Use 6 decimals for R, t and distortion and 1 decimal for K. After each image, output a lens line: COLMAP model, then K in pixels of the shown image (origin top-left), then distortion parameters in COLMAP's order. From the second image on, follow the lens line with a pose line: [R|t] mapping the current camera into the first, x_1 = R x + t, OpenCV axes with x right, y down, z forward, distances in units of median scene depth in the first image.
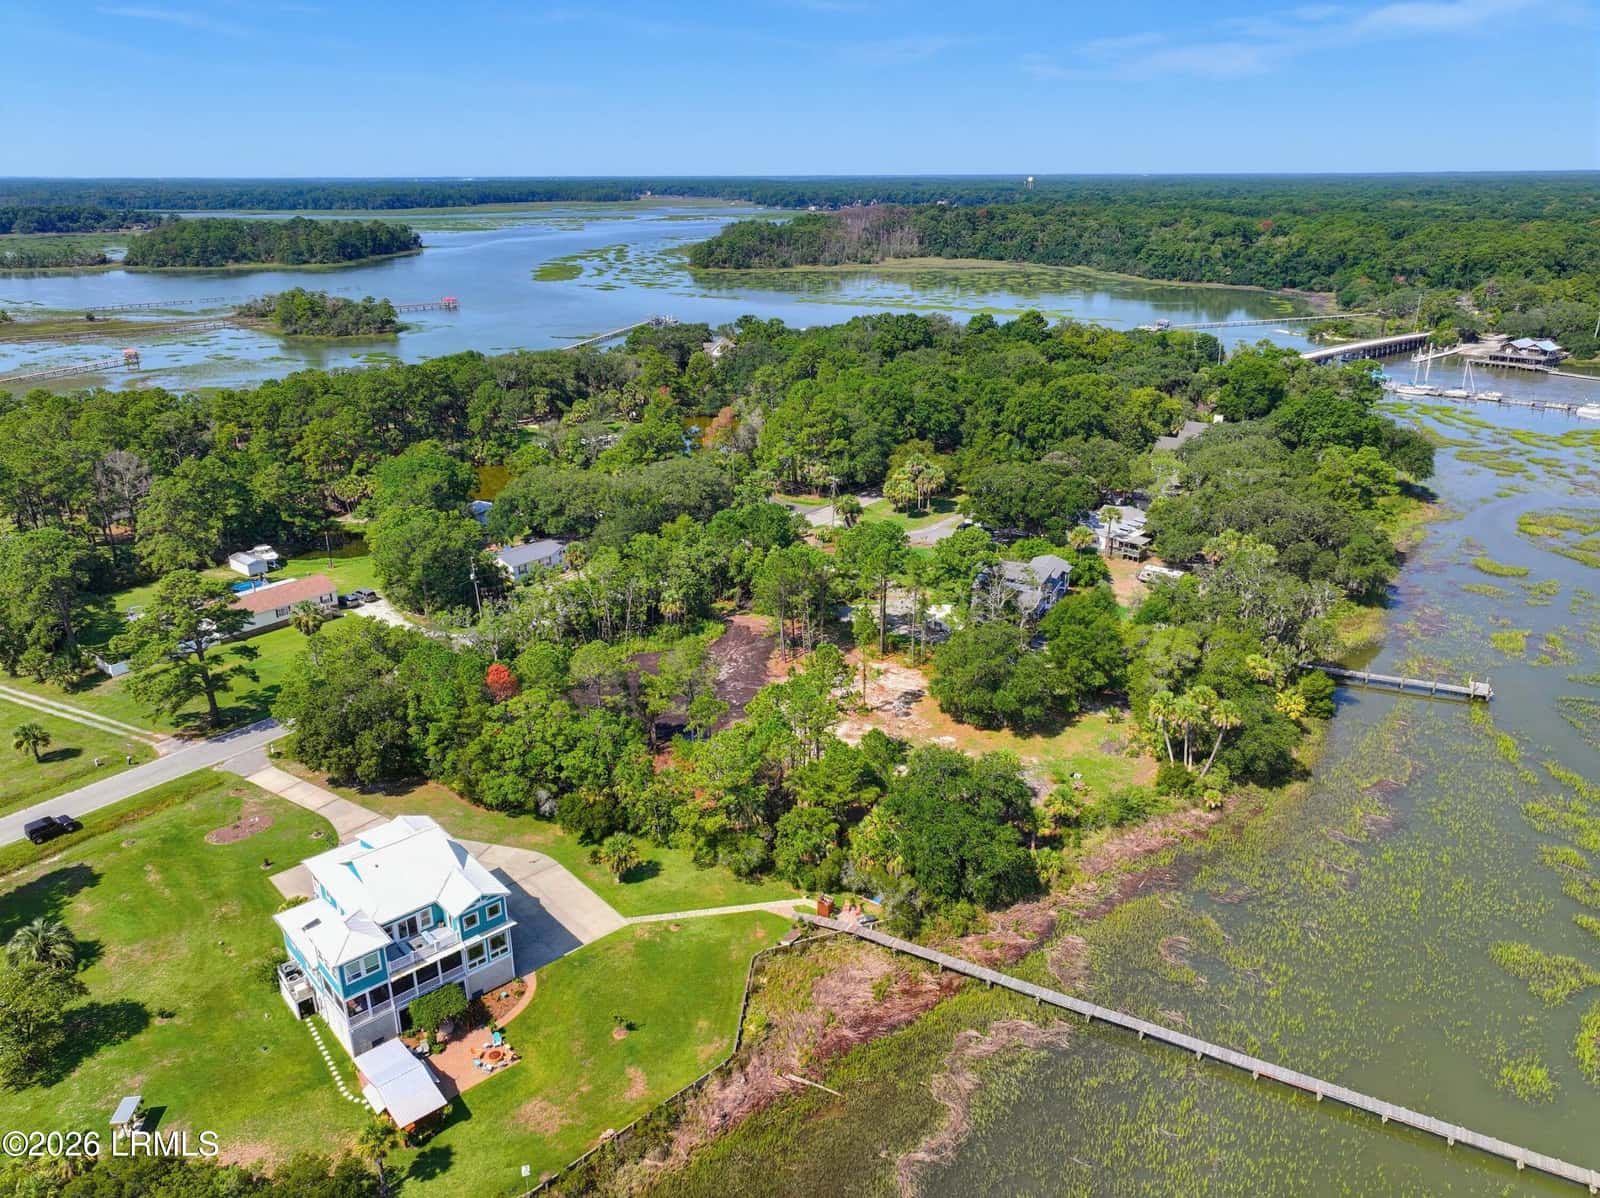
lens RADIAL K [[1123.8, 0, 801.8], [0, 1123.8, 602.4], [0, 0, 1]] dist [0.002681, 0.011662]
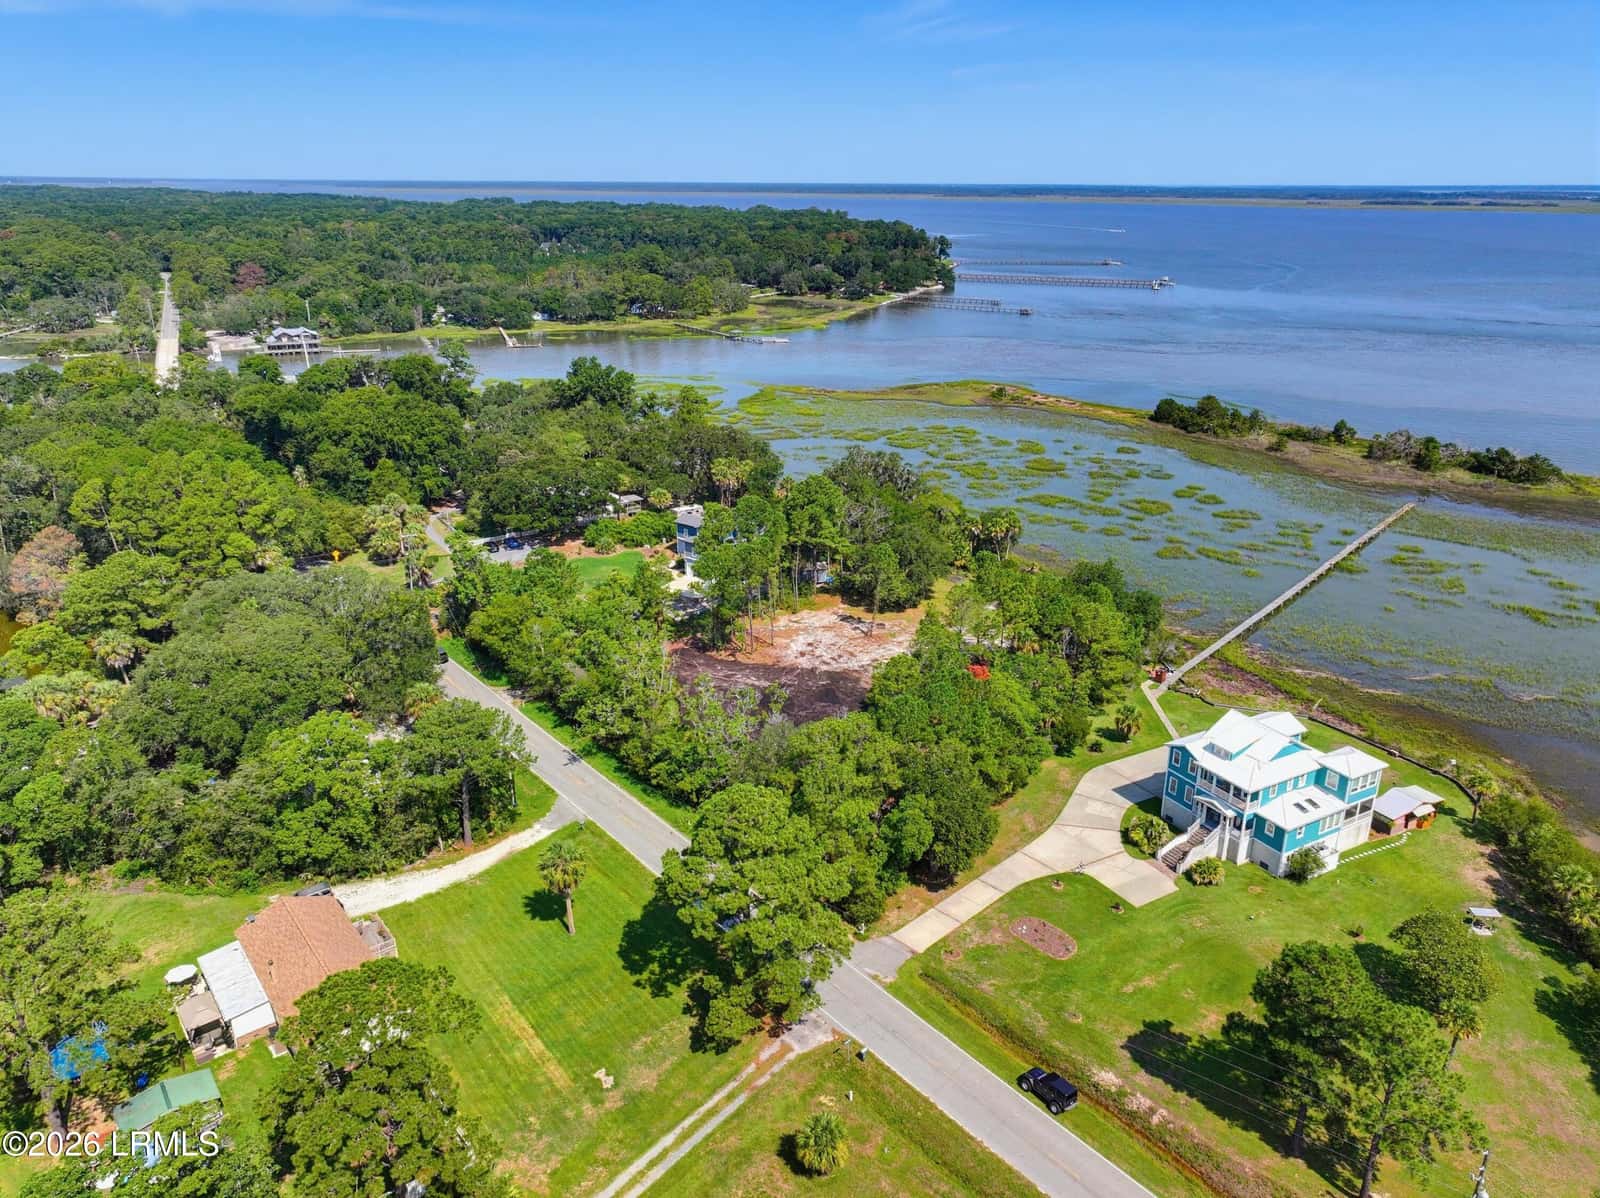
lens RADIAL K [[1123.8, 0, 801.8], [0, 1123.8, 602.4], [0, 0, 1]] dist [0.002681, 0.011662]
pose [[0.212934, -0.337982, 0.916748, -0.332685], [0.342107, 0.904662, 0.254065, -0.084140], [-0.915217, 0.259527, 0.308259, 0.223949]]
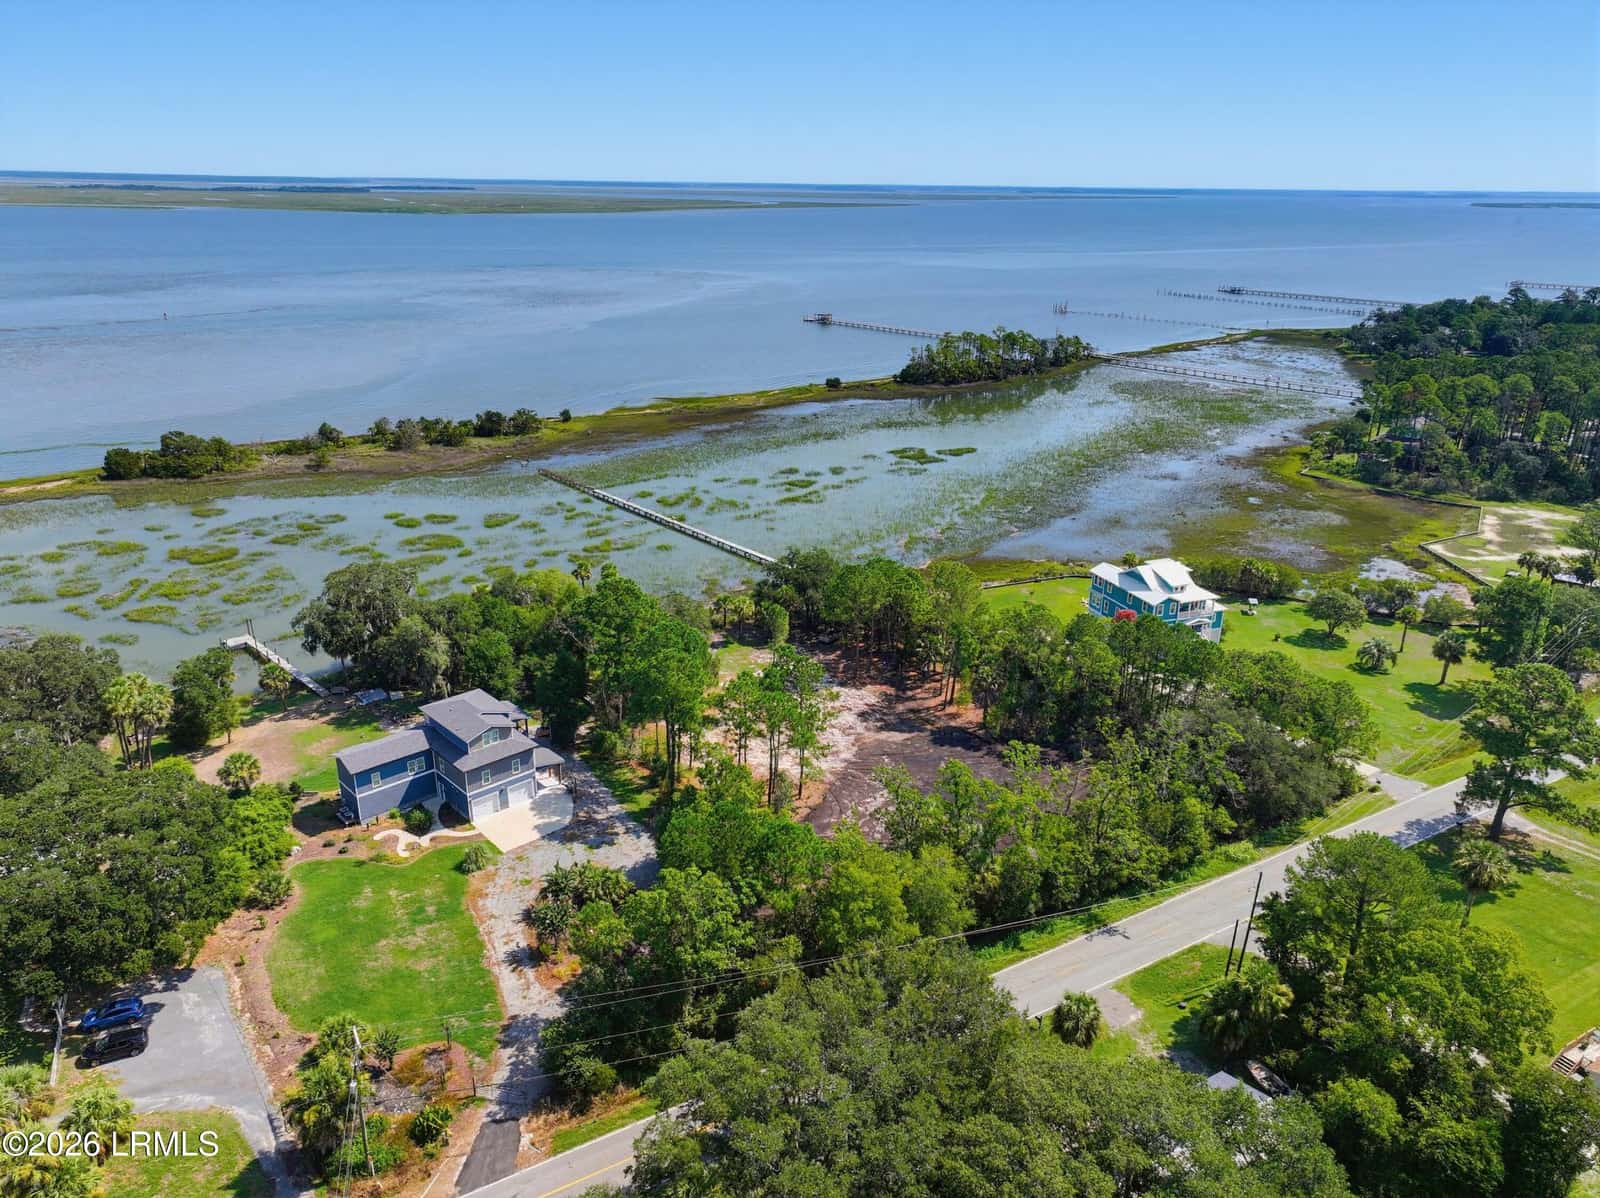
lens RADIAL K [[1123.8, 0, 801.8], [0, 1123.8, 602.4], [0, 0, 1]] dist [0.002681, 0.011662]
pose [[-0.933373, -0.130655, 0.334283, -0.090740], [0.122001, 0.760426, 0.637862, -0.199738], [-0.337537, 0.636146, -0.693820, 0.526250]]
